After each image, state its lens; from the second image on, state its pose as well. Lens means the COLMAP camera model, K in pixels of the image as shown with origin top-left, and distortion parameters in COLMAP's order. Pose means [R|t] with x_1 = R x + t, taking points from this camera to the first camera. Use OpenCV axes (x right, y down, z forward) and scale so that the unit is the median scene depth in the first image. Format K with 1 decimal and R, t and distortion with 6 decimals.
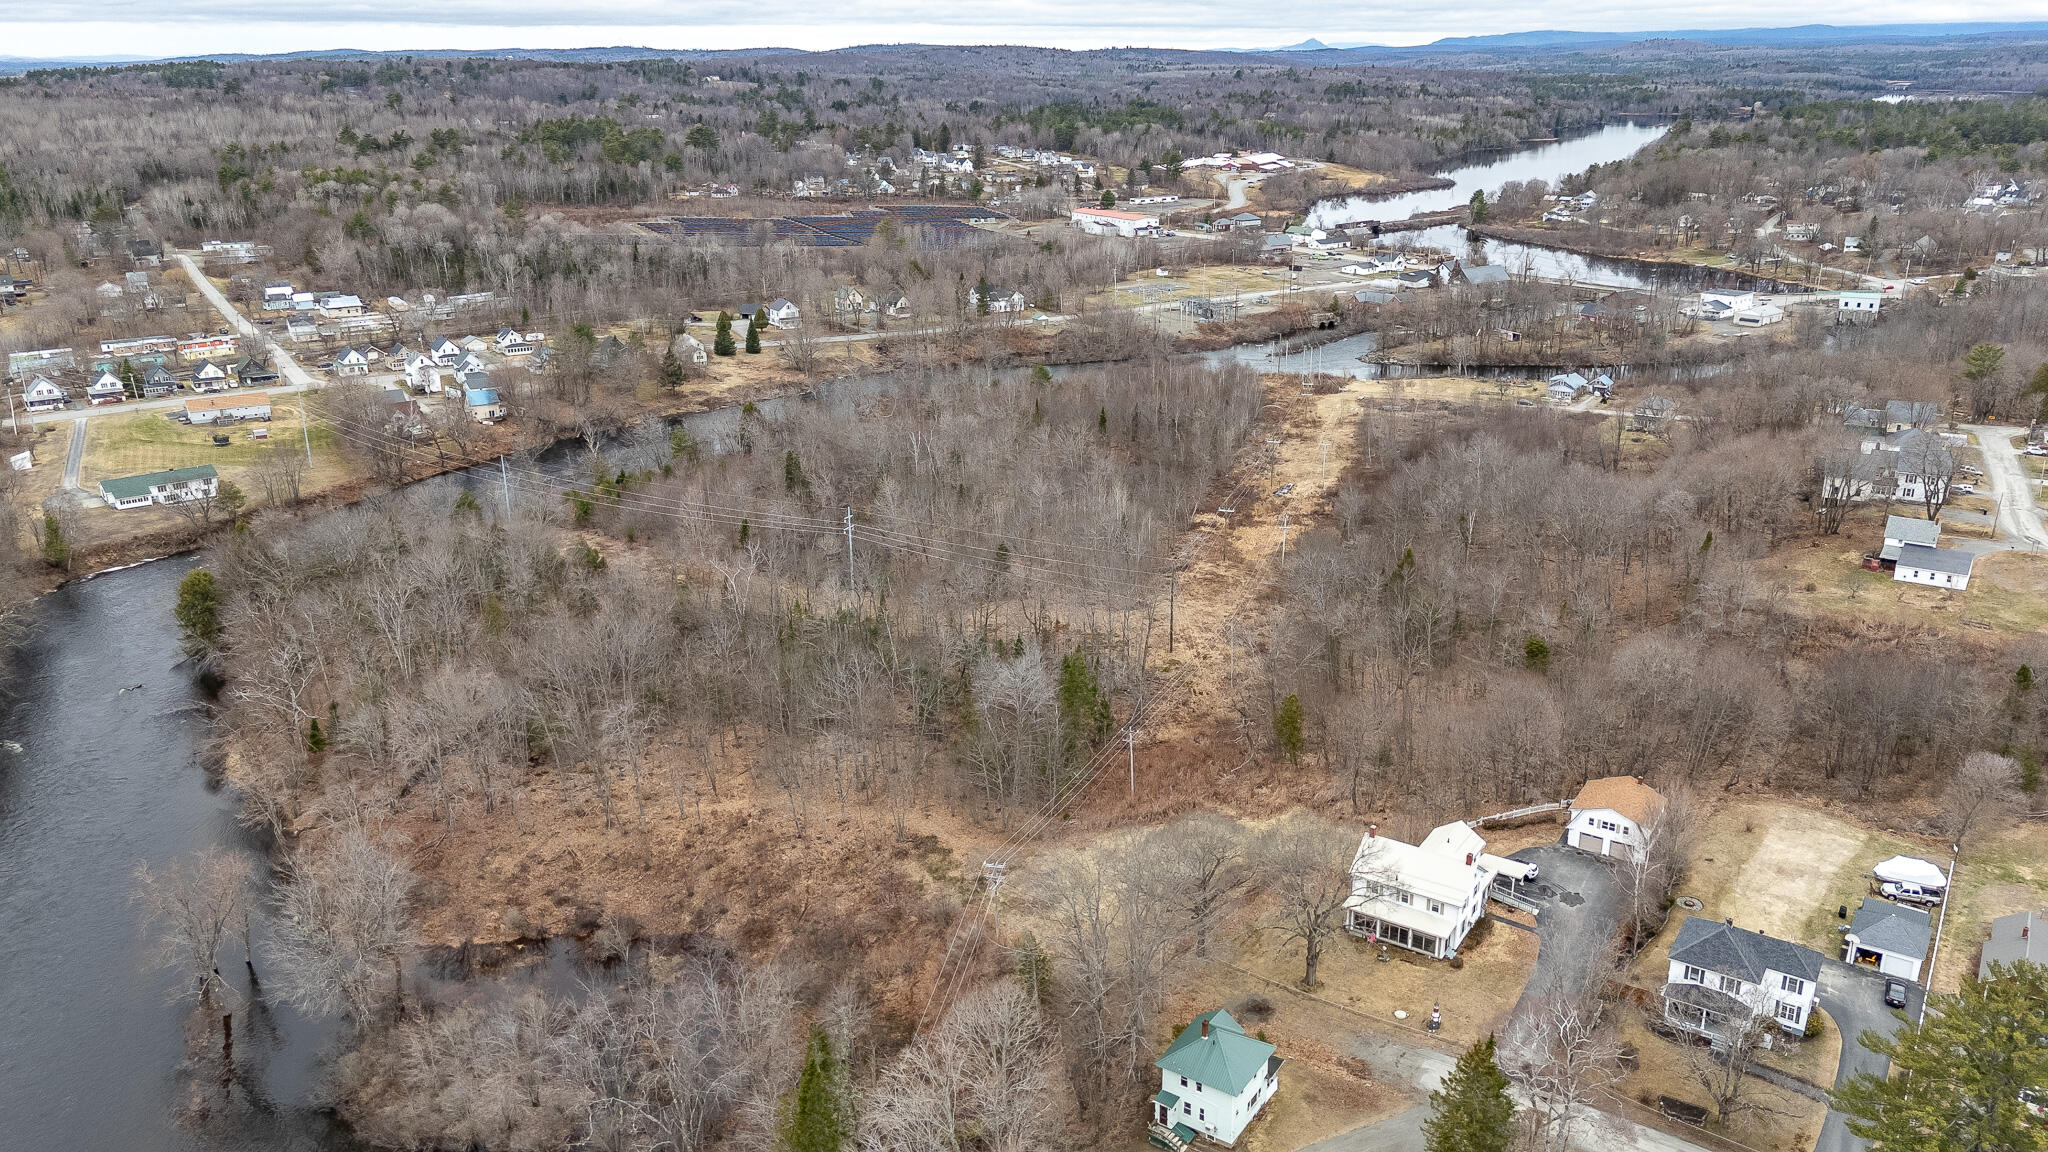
lens RADIAL K [[1499.2, 0, 1032.7], [0, 1499.2, 572.6], [0, 0, 1]] dist [0.083304, -0.084265]
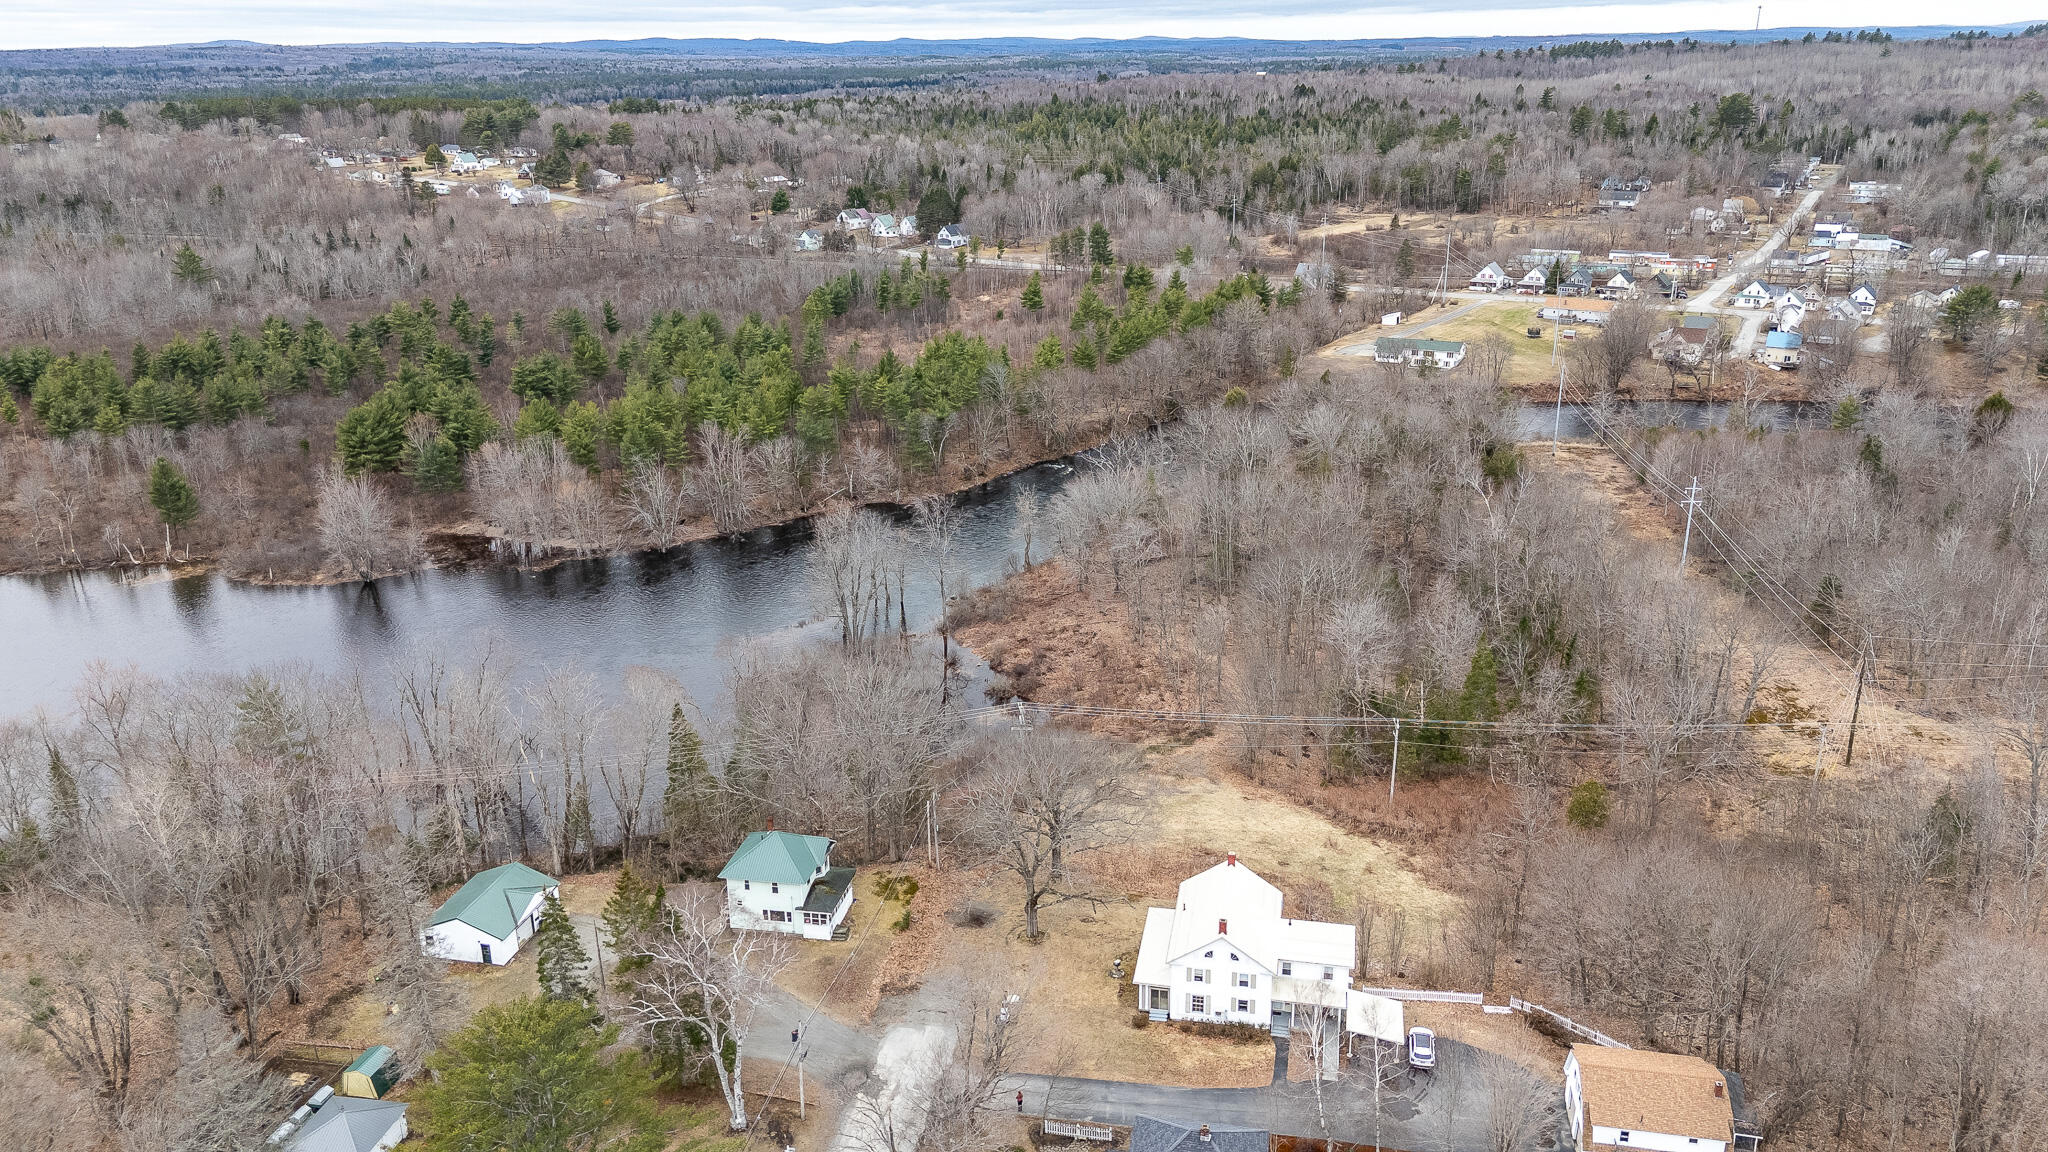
lens RADIAL K [[1499.2, 0, 1032.7], [0, 1499.2, 572.6], [0, 0, 1]] dist [0.083304, -0.084265]
pose [[0.382147, 0.305378, -0.872186, 0.301911], [-0.288502, 0.936071, 0.201340, -0.035481], [0.877913, 0.174686, 0.445819, 0.194480]]
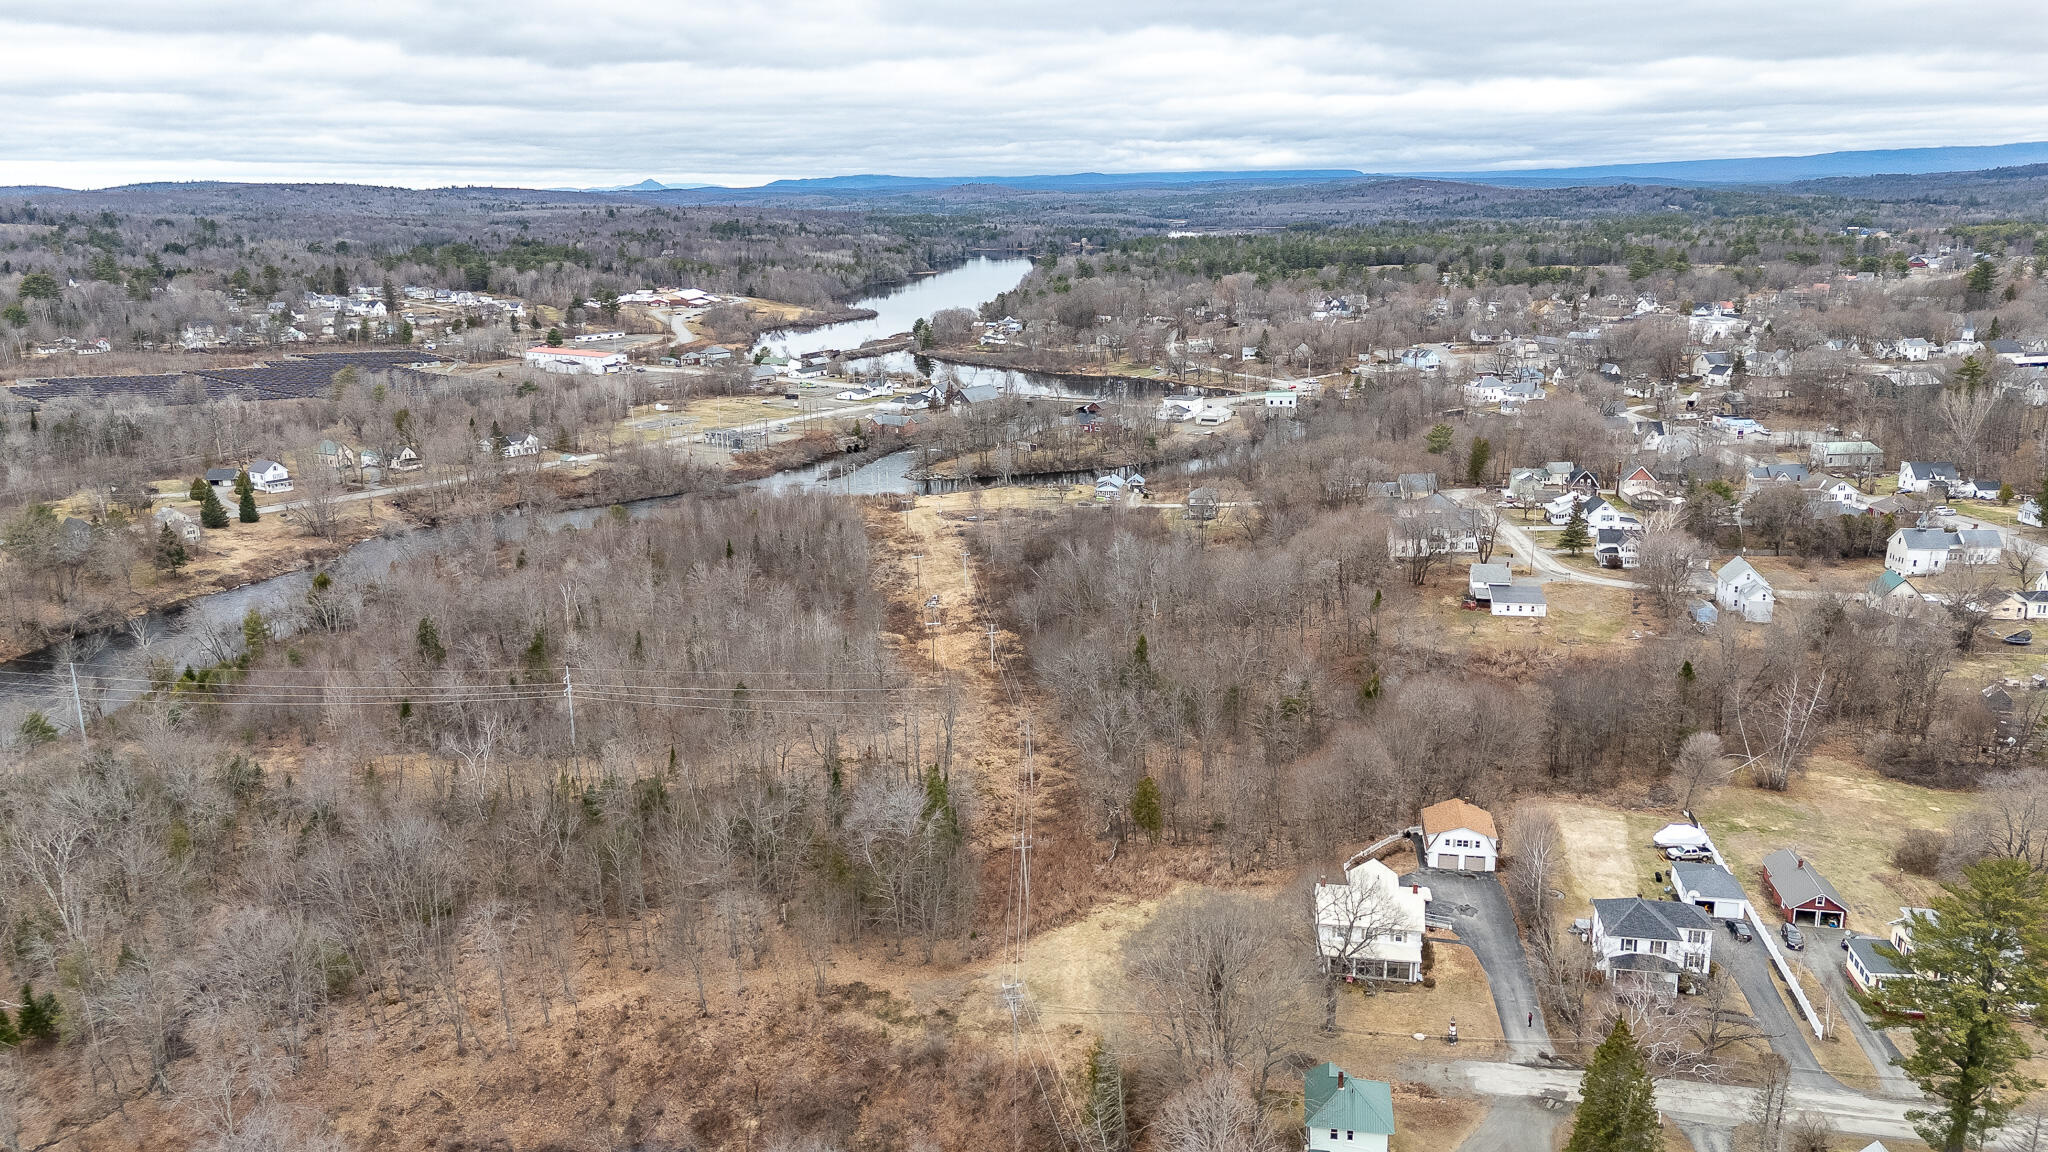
lens RADIAL K [[1499.2, 0, 1032.7], [0, 1499.2, 572.6], [0, 0, 1]] dist [0.083304, -0.084265]
pose [[0.915294, -0.102554, 0.389512, -0.134887], [0.135155, 0.989175, -0.057154, -0.005534], [-0.379434, 0.104957, 0.919247, 0.019464]]
